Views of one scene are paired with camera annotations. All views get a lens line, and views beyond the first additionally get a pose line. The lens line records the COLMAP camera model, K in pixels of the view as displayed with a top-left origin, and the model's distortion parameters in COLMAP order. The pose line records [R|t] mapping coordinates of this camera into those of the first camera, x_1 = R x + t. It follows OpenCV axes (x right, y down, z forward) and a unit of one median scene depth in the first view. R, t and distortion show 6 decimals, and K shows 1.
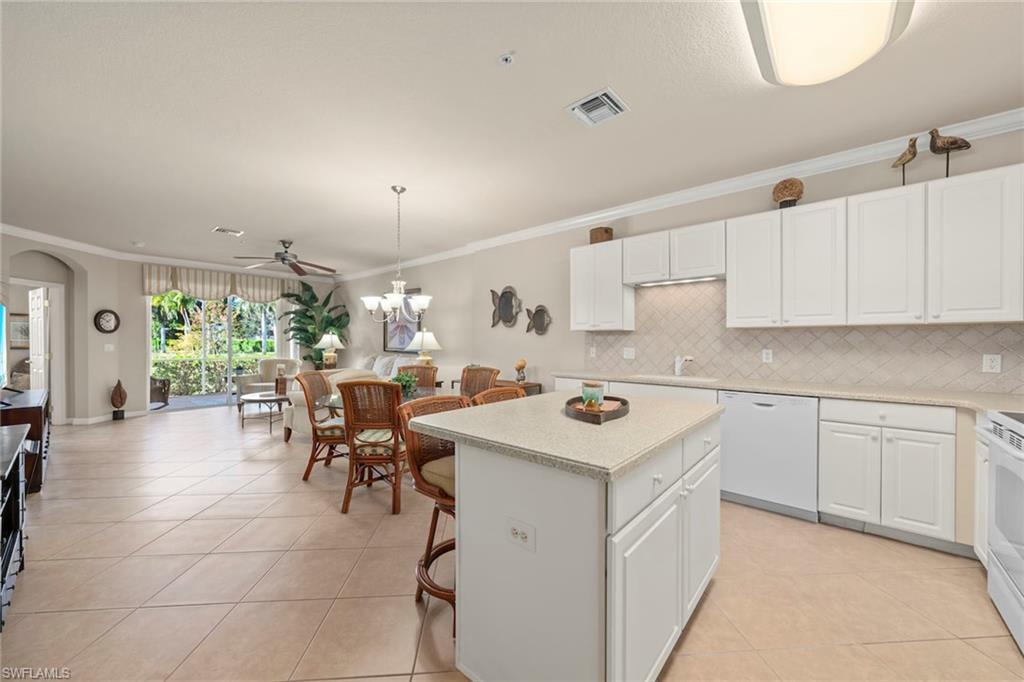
lens RADIAL K [[378.0, 0, 512.0], [0, 378.0, 341.0], [0, 0, 1]] dist [-0.000878, -0.000086]
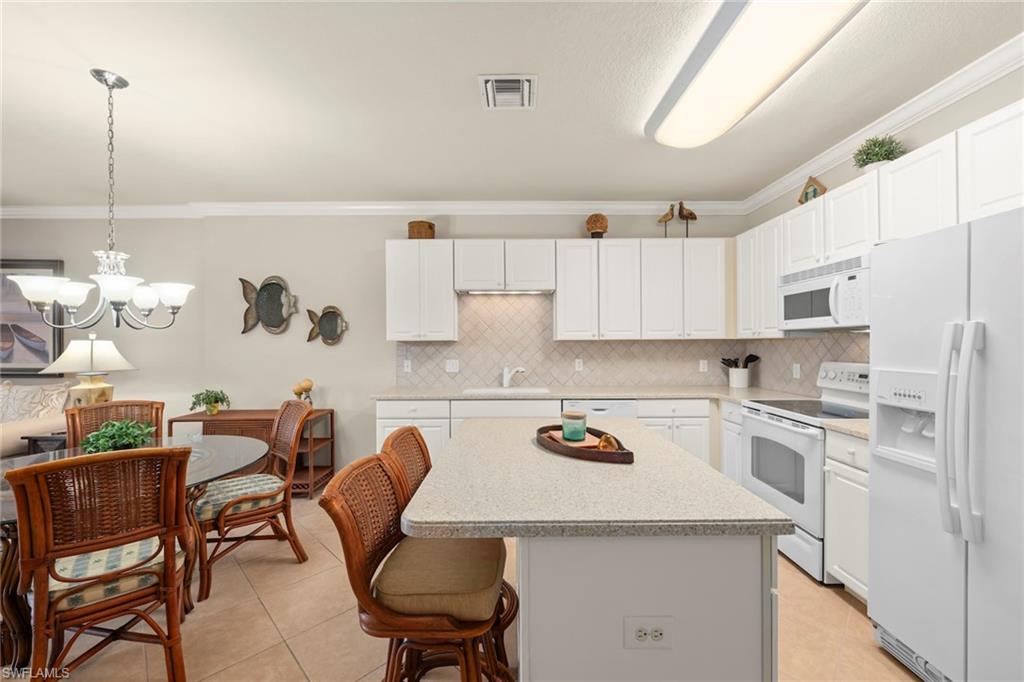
lens RADIAL K [[404.5, 0, 512.8], [0, 404.5, 342.2], [0, 0, 1]] dist [0.002791, 0.000387]
pose [[0.753748, -0.003930, 0.657152, -0.246351], [0.005103, 0.999987, 0.000127, -0.026744], [-0.657144, 0.003258, 0.753758, 0.191606]]
